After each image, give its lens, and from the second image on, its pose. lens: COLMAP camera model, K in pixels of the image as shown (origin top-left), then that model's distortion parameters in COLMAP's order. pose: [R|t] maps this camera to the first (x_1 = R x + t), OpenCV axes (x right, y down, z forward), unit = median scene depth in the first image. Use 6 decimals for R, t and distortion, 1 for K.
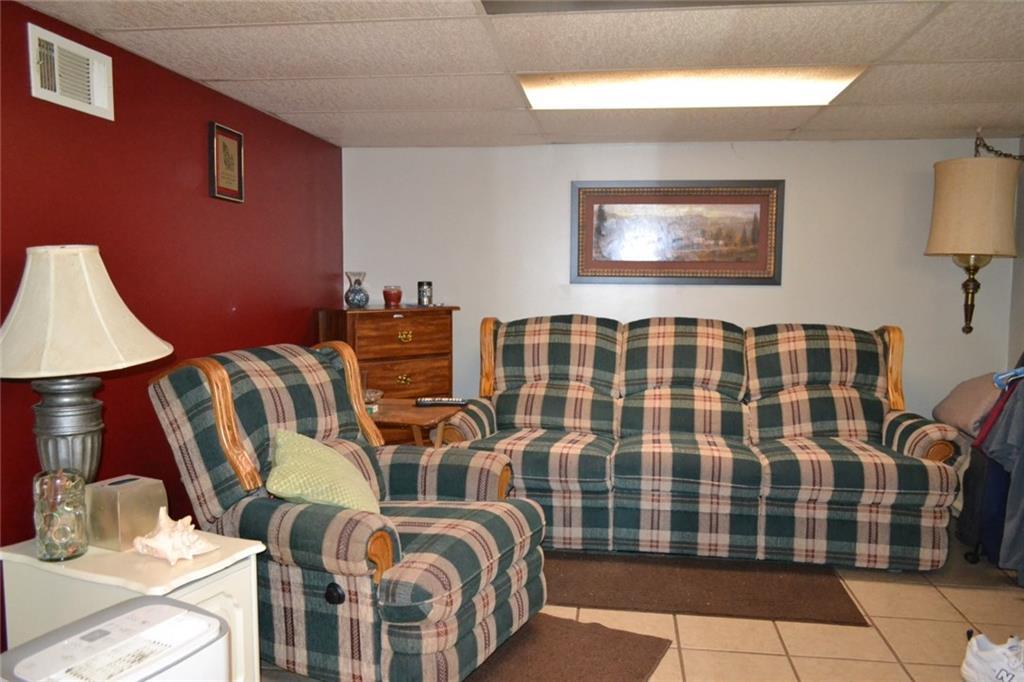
lens RADIAL K [[806.5, 0, 512.5], [0, 806.5, 343.1], [0, 0, 1]] dist [-0.013067, 0.007823]
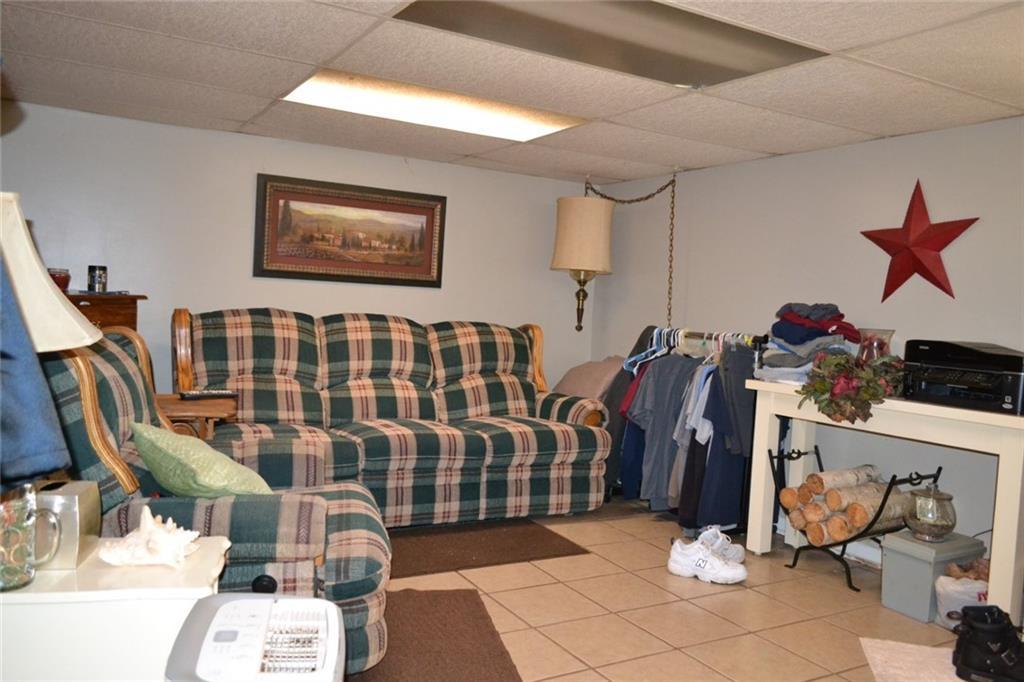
lens RADIAL K [[806.5, 0, 510.5], [0, 806.5, 341.1], [0, 0, 1]] dist [-0.013067, 0.007823]
pose [[0.788855, 0.004873, 0.614560, -0.328775], [0.002417, 0.999936, -0.011031, 0.018595], [-0.614575, 0.010187, 0.788793, 0.038416]]
